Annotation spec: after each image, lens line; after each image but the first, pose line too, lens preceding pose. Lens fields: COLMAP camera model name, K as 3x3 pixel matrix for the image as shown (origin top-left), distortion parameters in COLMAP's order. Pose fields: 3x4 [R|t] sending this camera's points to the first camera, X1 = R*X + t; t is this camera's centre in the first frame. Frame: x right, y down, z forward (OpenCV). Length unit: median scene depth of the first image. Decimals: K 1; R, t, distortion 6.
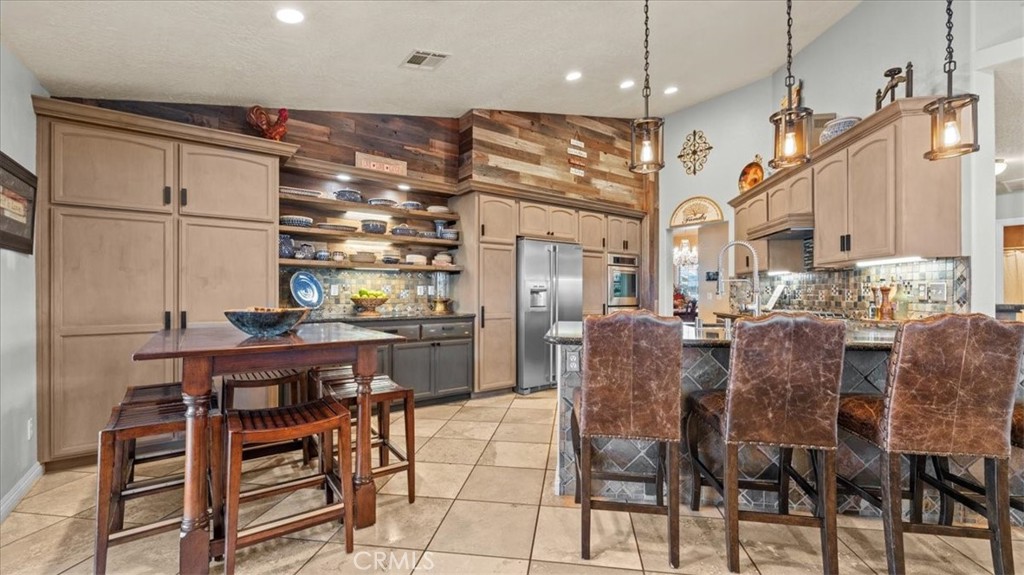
lens RADIAL K [[412.4, 0, 515.2], [0, 412.4, 290.5], [0, 0, 1]] dist [0.001549, -0.000096]
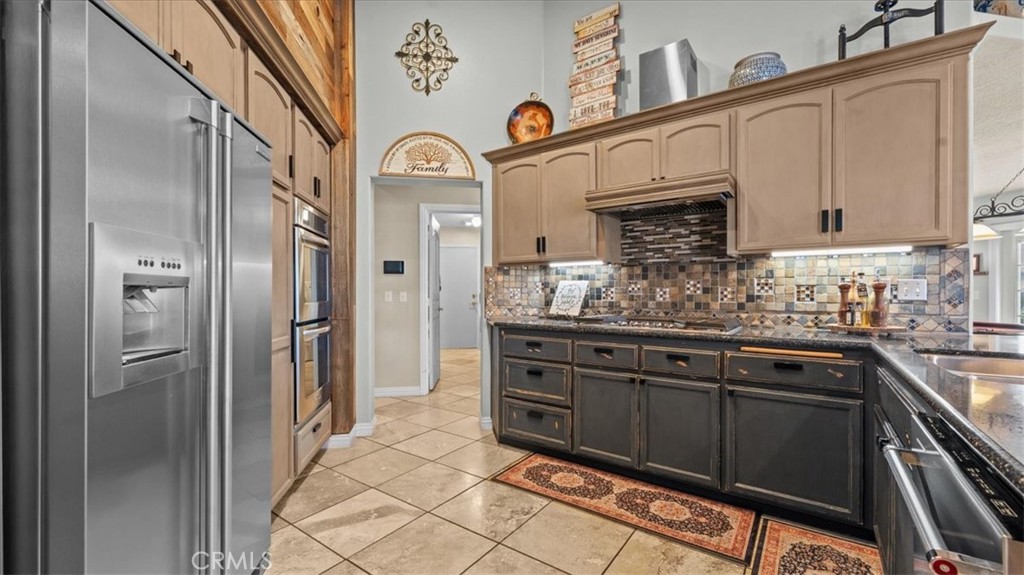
lens RADIAL K [[412.4, 0, 515.2], [0, 412.4, 290.5], [0, 0, 1]] dist [0.001549, -0.000096]
pose [[0.455377, -0.004284, 0.890288, -0.054920], [0.000170, 0.999989, 0.004724, 0.000445], [-0.890298, -0.002000, 0.455373, 0.832021]]
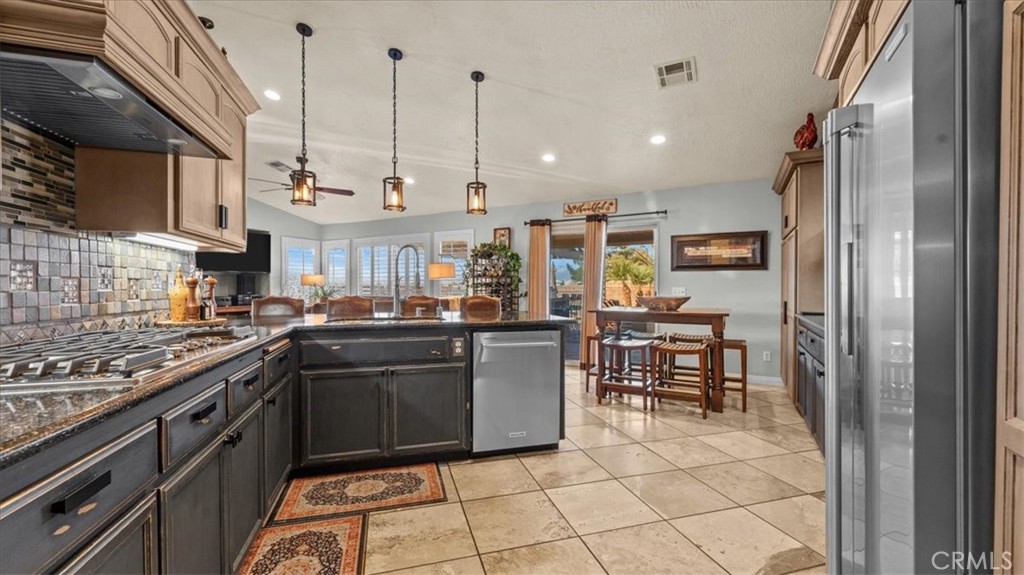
lens RADIAL K [[412.4, 0, 515.2], [0, 412.4, 290.5], [0, 0, 1]] dist [0.001549, -0.000096]
pose [[-0.904993, -0.005447, -0.425391, 0.464687], [-0.003742, 0.999981, -0.004844, 0.009087], [0.425410, -0.002792, -0.904997, 1.337436]]
